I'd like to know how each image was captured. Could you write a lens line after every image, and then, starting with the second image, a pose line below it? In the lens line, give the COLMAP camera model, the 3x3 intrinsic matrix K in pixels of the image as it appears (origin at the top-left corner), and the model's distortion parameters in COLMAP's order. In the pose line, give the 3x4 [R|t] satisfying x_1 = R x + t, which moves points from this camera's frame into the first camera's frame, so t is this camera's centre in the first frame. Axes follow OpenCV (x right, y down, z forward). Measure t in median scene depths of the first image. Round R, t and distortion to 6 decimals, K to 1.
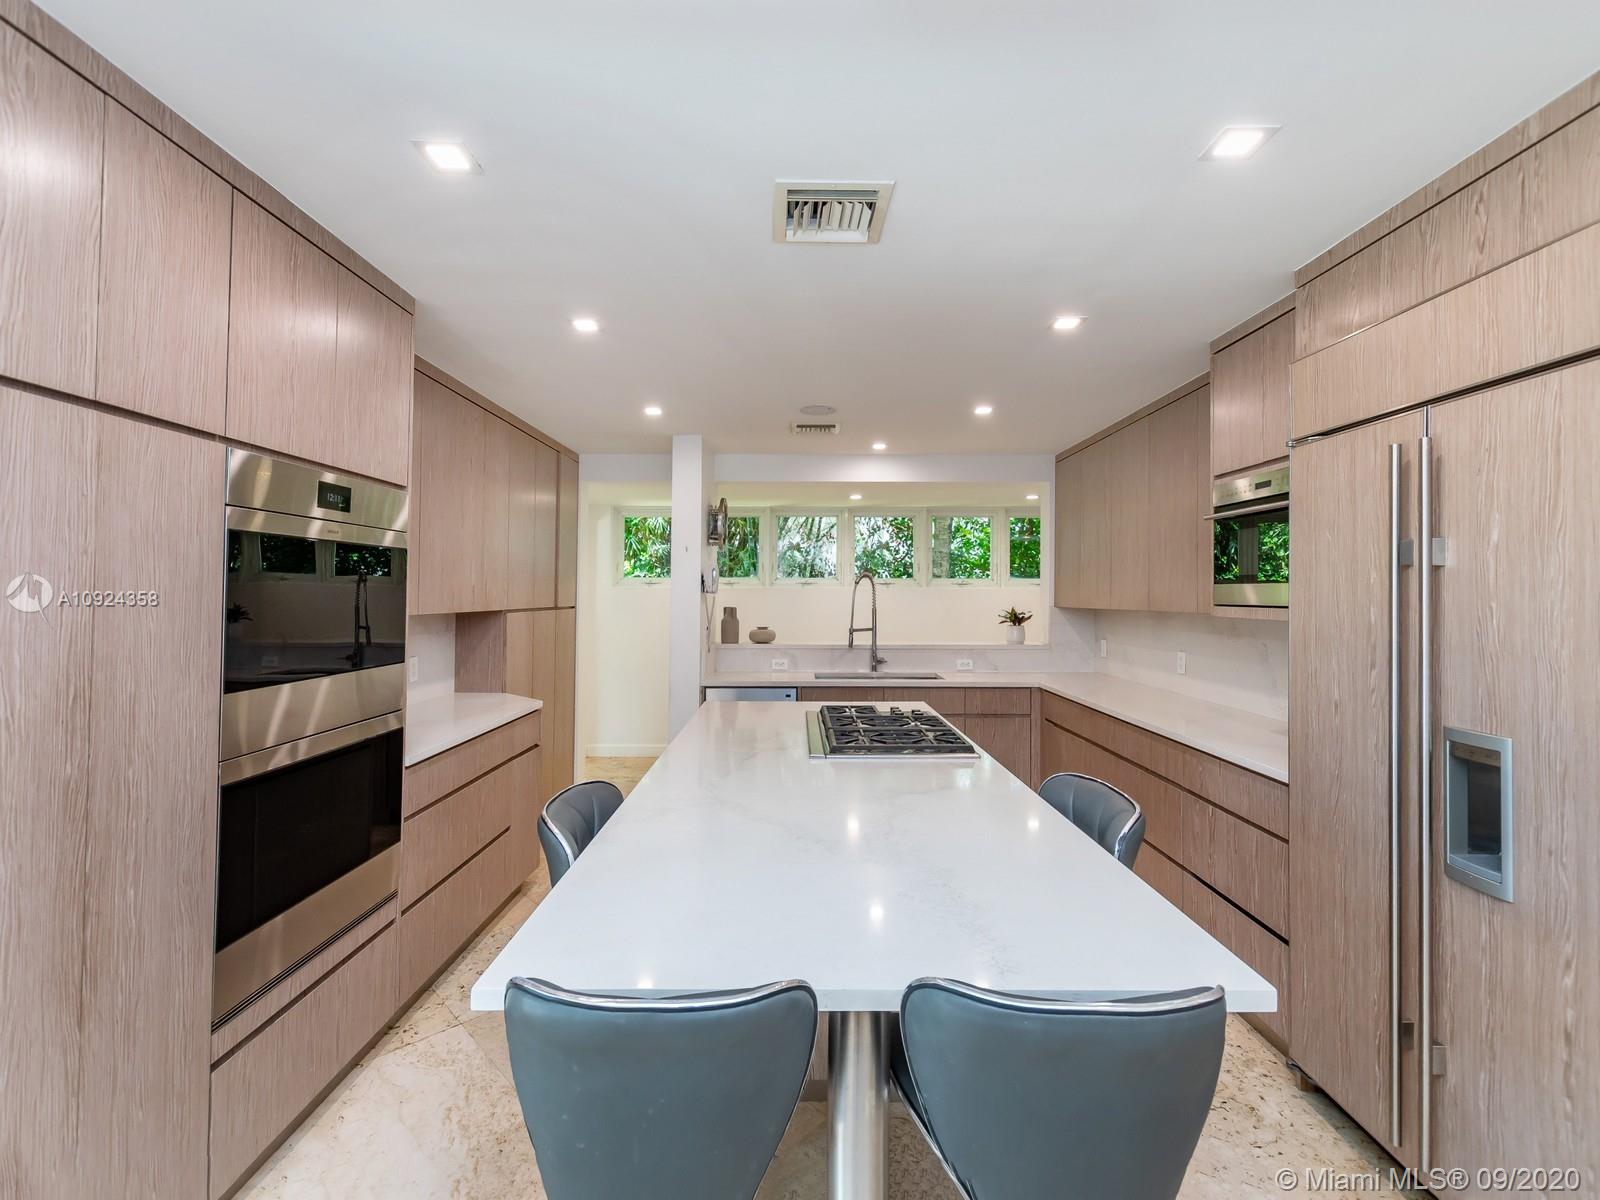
lens RADIAL K [[668.3, 0, 798.2], [0, 668.3, 584.5], [0, 0, 1]] dist [0.000880, 0.000093]
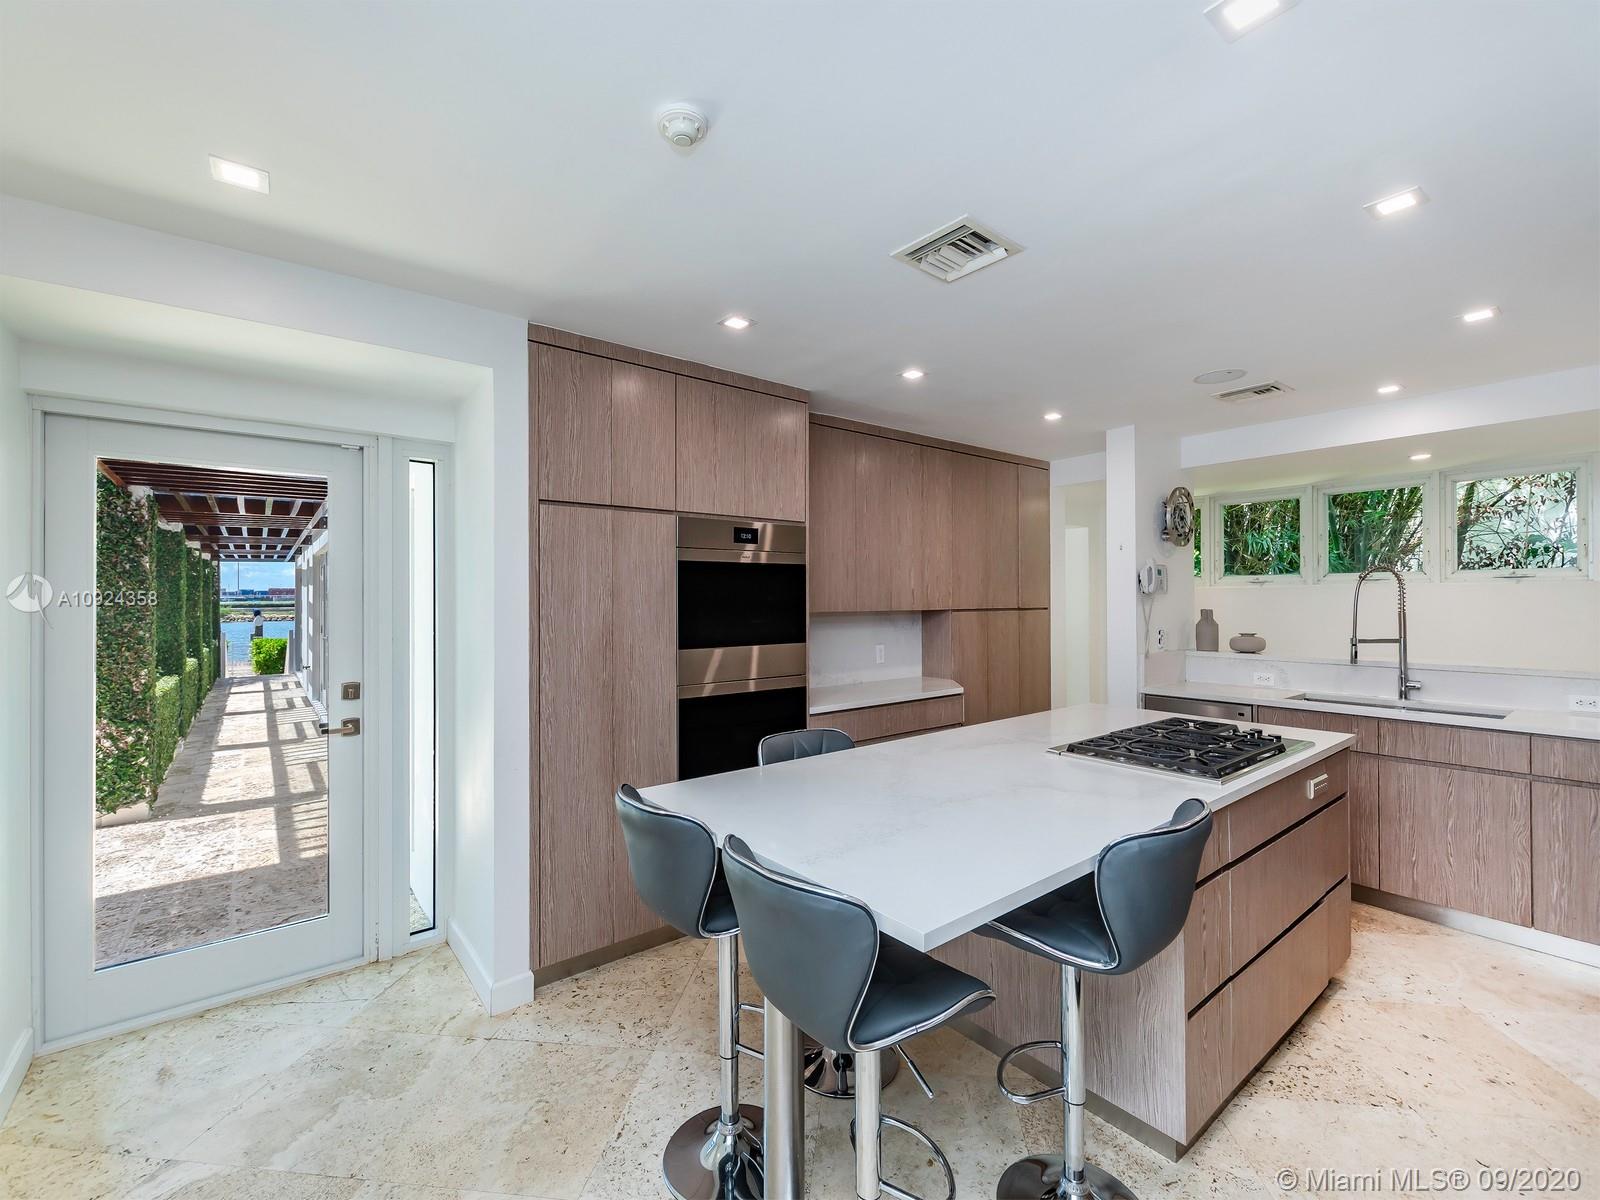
lens RADIAL K [[689.9, 0, 800.0], [0, 689.9, 600.0], [0, 0, 1]] dist [0.001869, -0.000271]
pose [[0.626186, -0.003293, -0.779667, 0.334711], [0.016521, 0.999823, 0.009046, 0.005770], [0.779499, -0.018545, 0.626129, 0.027021]]
